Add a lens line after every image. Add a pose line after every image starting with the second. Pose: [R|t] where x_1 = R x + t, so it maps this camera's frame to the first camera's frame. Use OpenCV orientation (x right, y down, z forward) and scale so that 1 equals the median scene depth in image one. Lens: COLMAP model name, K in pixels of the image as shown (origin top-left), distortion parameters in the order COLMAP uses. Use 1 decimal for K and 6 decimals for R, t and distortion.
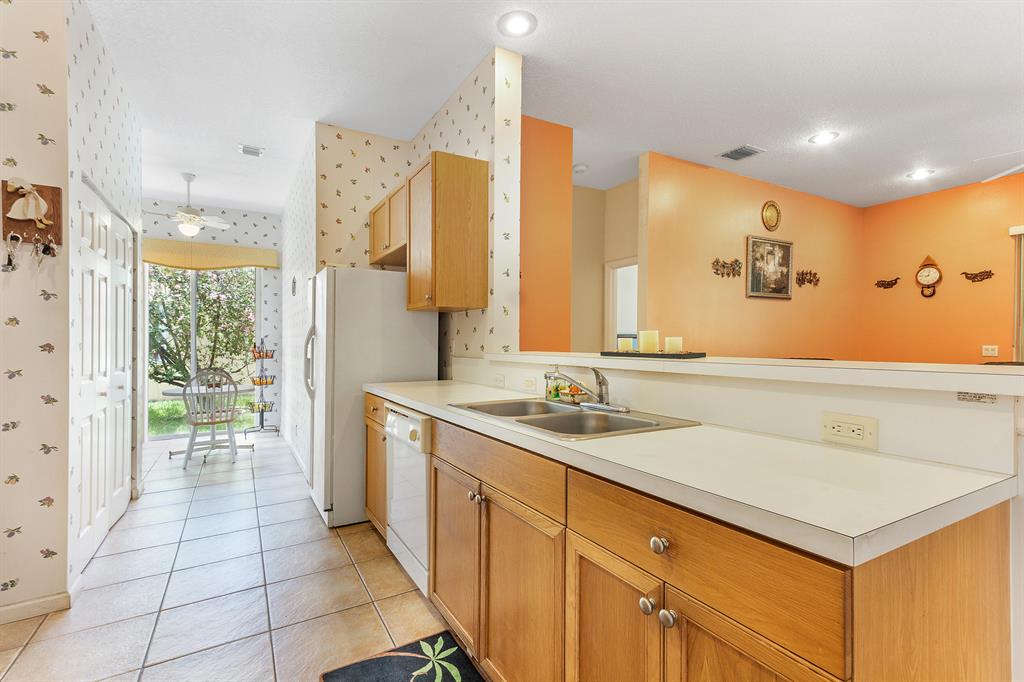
lens RADIAL K [[469.0, 0, 510.6], [0, 469.0, 343.4], [0, 0, 1]] dist [0.024866, -0.000667]
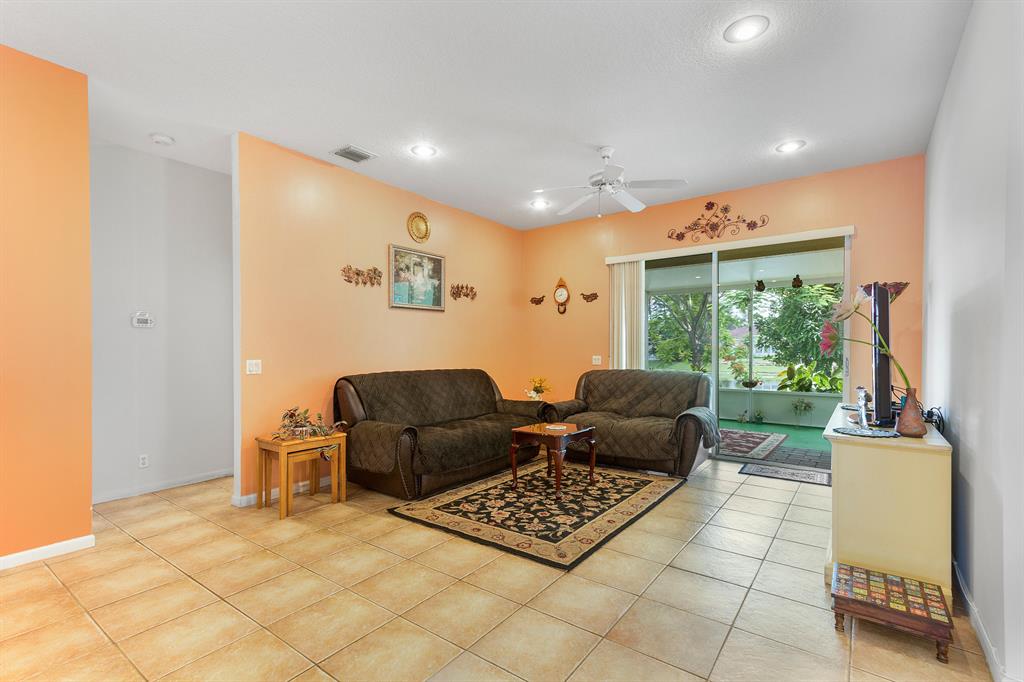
lens RADIAL K [[471.4, 0, 506.3], [0, 471.4, 351.8], [0, 0, 1]] dist [0.032254, -0.000713]
pose [[0.917412, -0.003728, 0.397922, 0.327920], [0.002870, 0.999992, 0.002752, -0.009054], [-0.397929, -0.001382, 0.917415, 0.010639]]
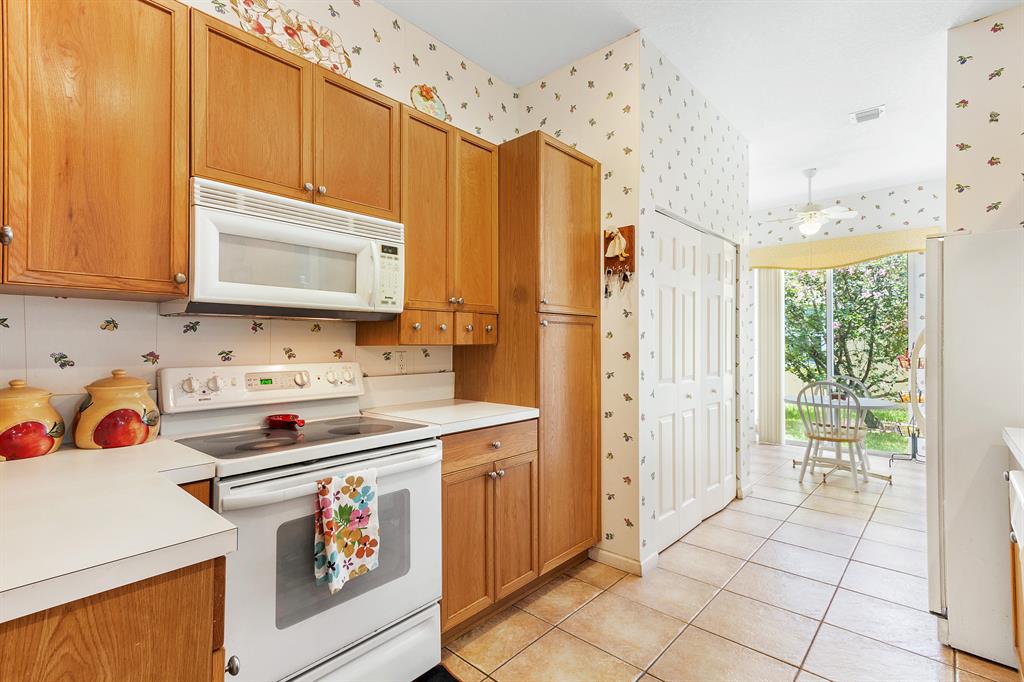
lens RADIAL K [[478.1, 0, 509.5], [0, 478.1, 333.7], [0, 0, 1]] dist [0.034451, 0.000134]
pose [[0.305622, -0.017351, -0.951995, 0.051997], [-0.003397, 0.999808, -0.019313, -0.009431], [0.952147, 0.009136, 0.305504, 0.135220]]
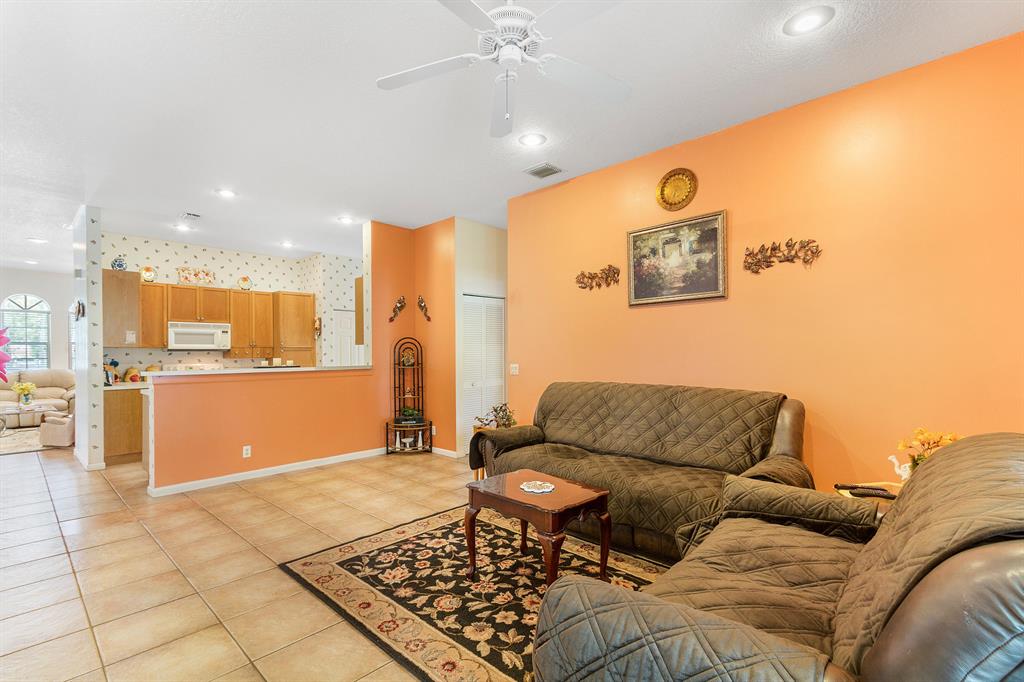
lens RADIAL K [[471.4, 0, 506.3], [0, 471.4, 351.8], [0, 0, 1]] dist [0.032254, -0.000713]
pose [[0.279550, -0.004068, -0.960123, 1.206228], [0.004475, 0.999986, -0.002934, -0.018254], [0.960121, -0.003477, 0.279564, 0.554920]]
